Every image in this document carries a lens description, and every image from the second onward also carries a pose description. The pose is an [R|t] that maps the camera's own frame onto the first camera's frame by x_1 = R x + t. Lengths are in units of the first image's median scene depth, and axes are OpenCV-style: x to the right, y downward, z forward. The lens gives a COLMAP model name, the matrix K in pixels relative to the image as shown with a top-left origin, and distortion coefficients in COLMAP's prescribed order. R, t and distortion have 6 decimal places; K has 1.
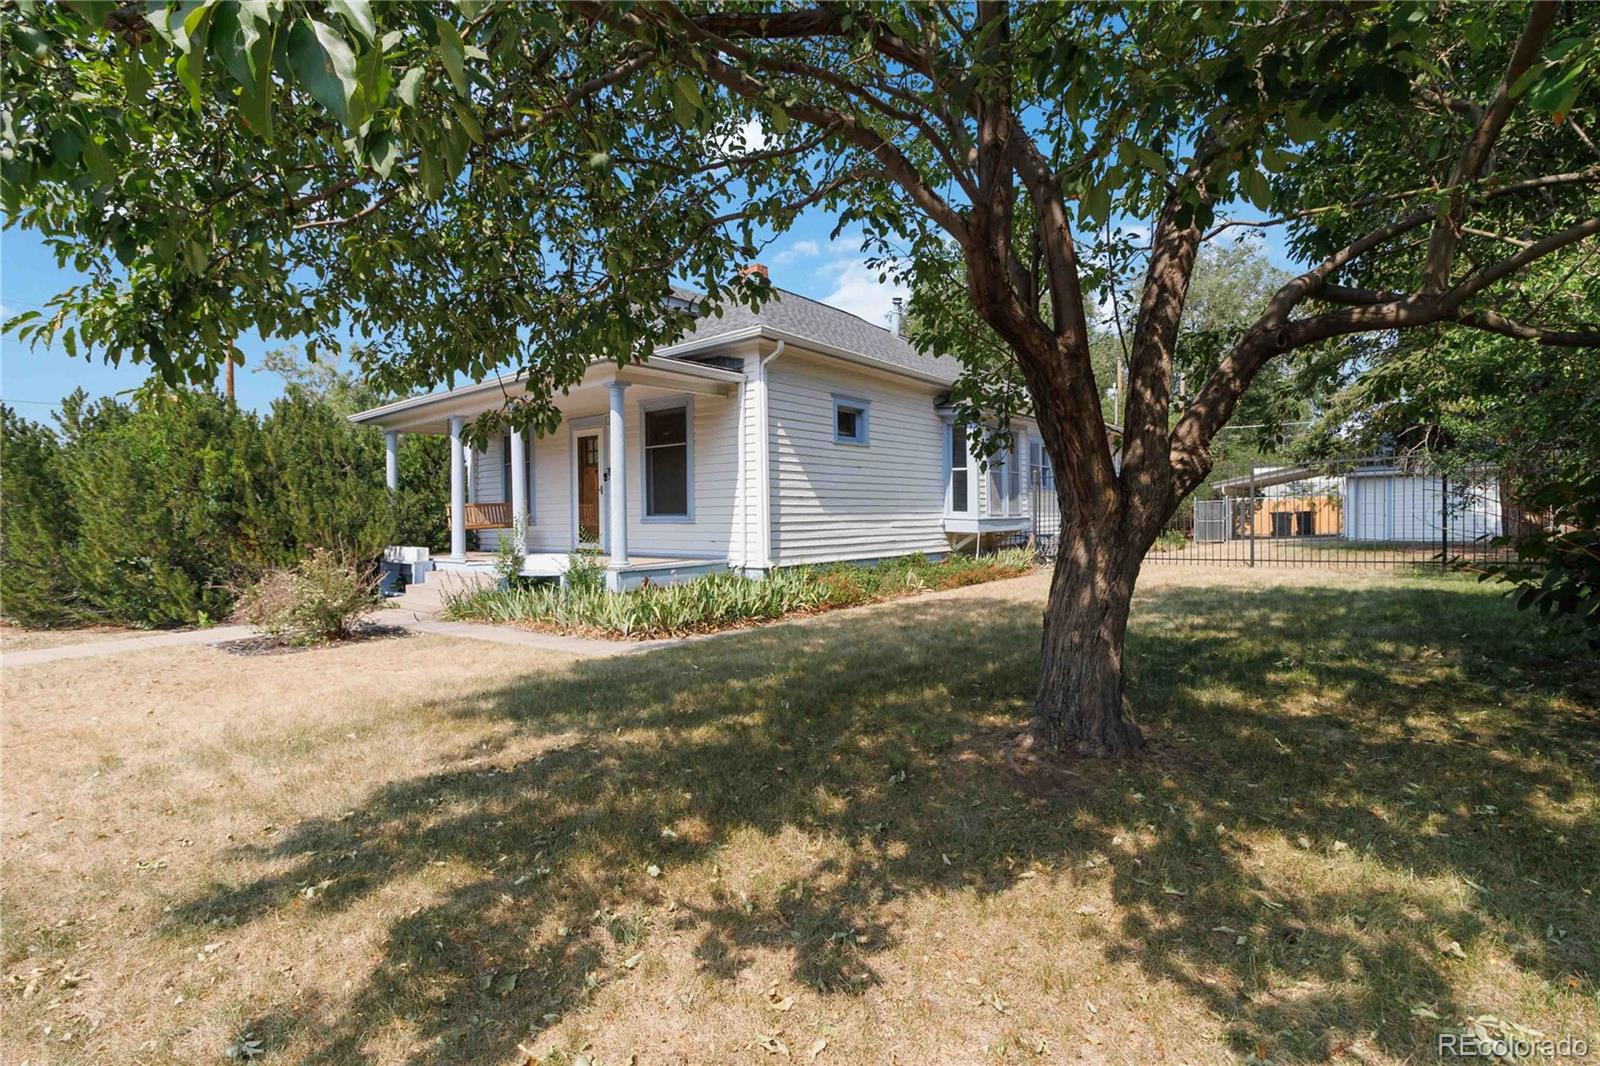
lens RADIAL K [[739.3, 0, 801.3], [0, 739.3, 522.6], [0, 0, 1]] dist [0.001225, 0.000447]
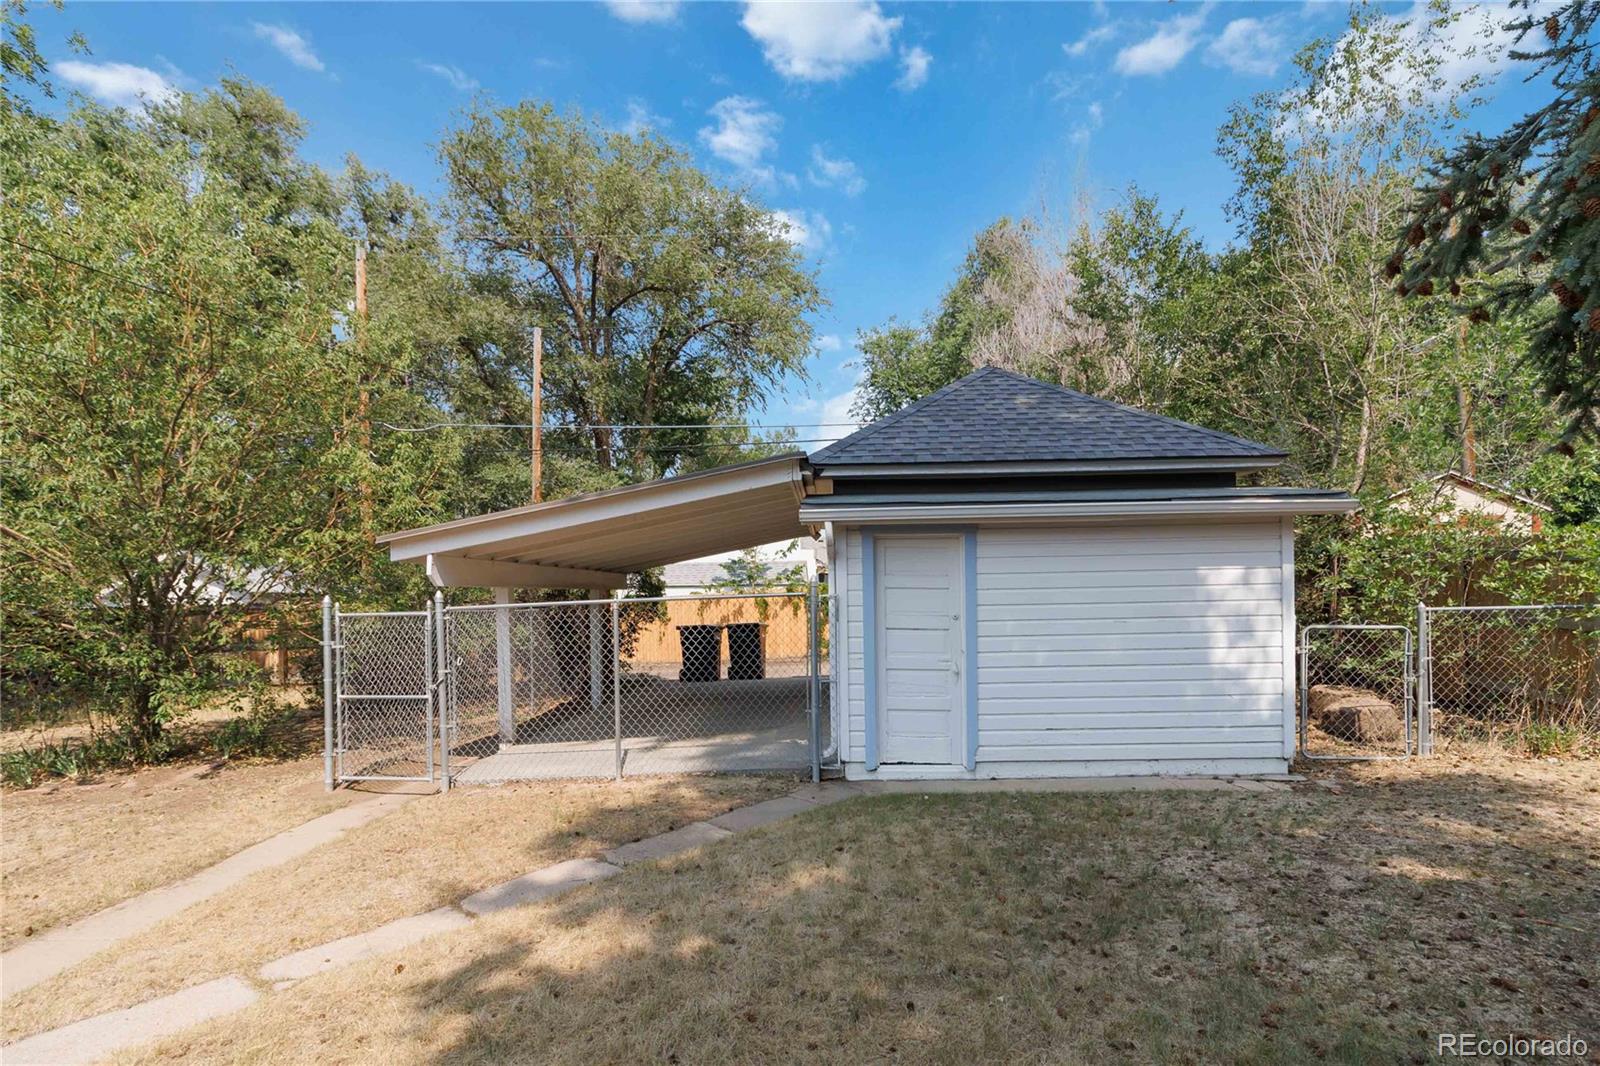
lens RADIAL K [[739.3, 0, 832.8], [0, 739.3, 592.7], [0, 0, 1]] dist [0.001225, 0.000447]
pose [[0.796288, 0.015029, 0.604731, 1.133718], [-0.007536, 0.999860, -0.014925, -0.068655], [-0.604870, 0.007328, 0.796290, 1.537358]]
